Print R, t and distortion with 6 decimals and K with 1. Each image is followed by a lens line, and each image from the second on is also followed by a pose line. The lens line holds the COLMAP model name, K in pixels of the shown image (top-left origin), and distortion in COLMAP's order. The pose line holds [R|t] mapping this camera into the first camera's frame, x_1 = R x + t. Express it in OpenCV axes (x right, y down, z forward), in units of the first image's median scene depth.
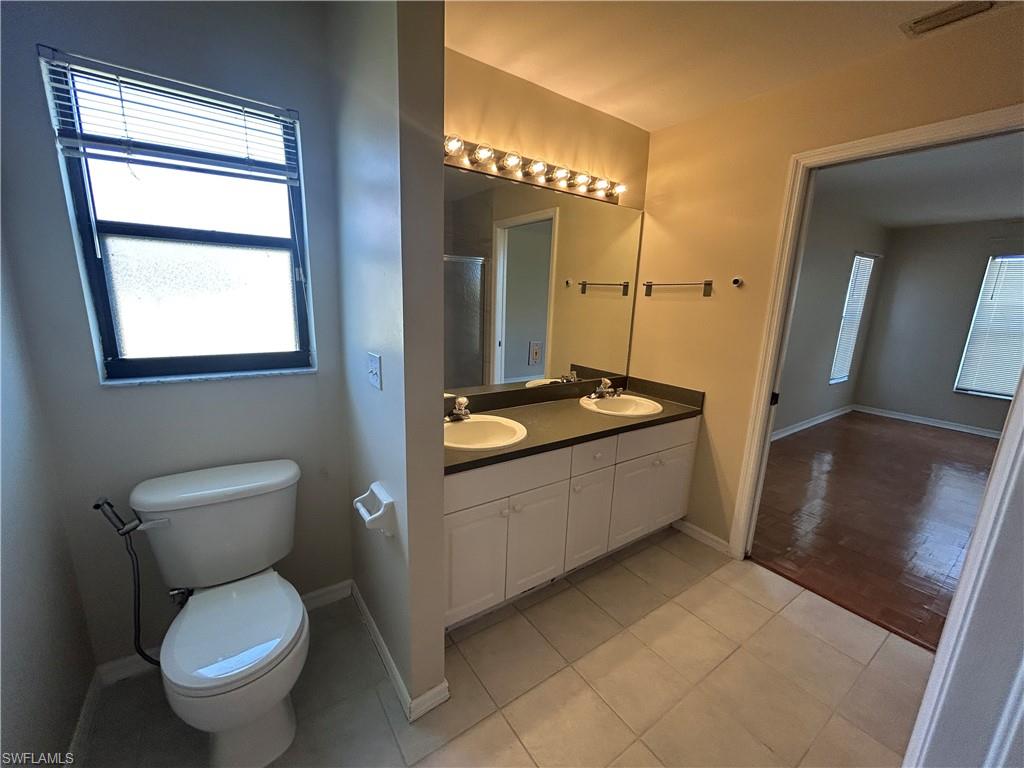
lens RADIAL K [[421.9, 0, 512.0], [0, 421.9, 384.0], [0, 0, 1]] dist [0.010780, -0.000010]
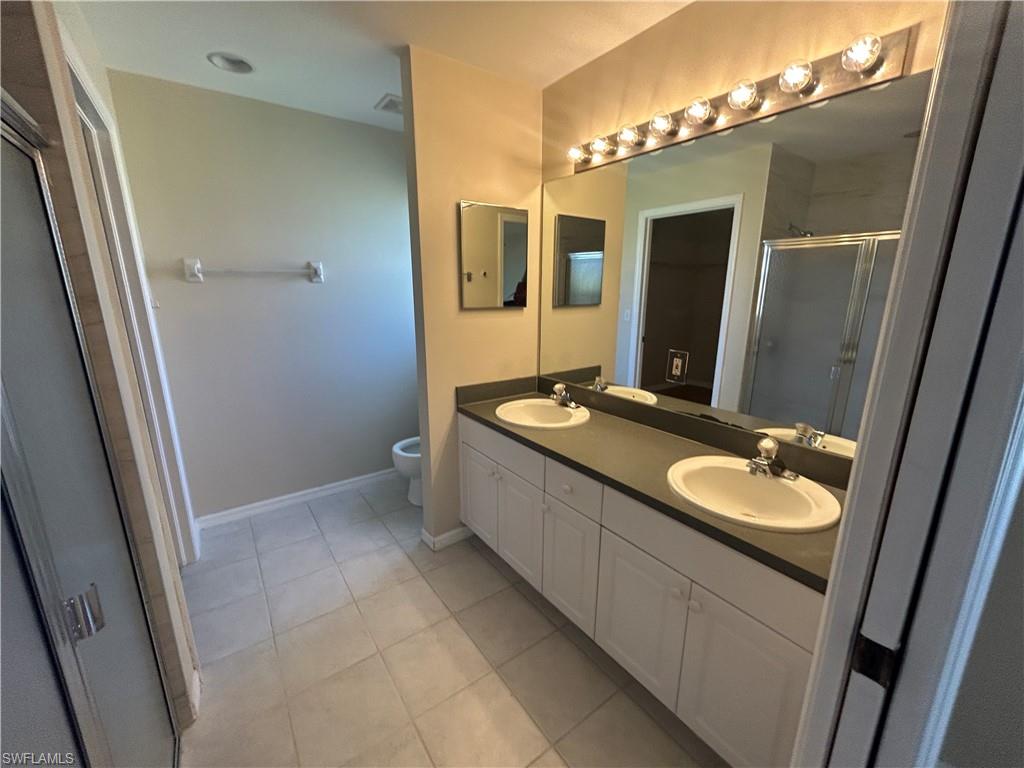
lens RADIAL K [[421.9, 0, 512.0], [0, 421.9, 384.0], [0, 0, 1]] dist [0.010780, -0.000010]
pose [[0.005128, 0.191280, -0.981522, 0.986885], [-0.209673, 0.959922, 0.185975, -0.150748], [0.977758, 0.204845, 0.045029, 0.856498]]
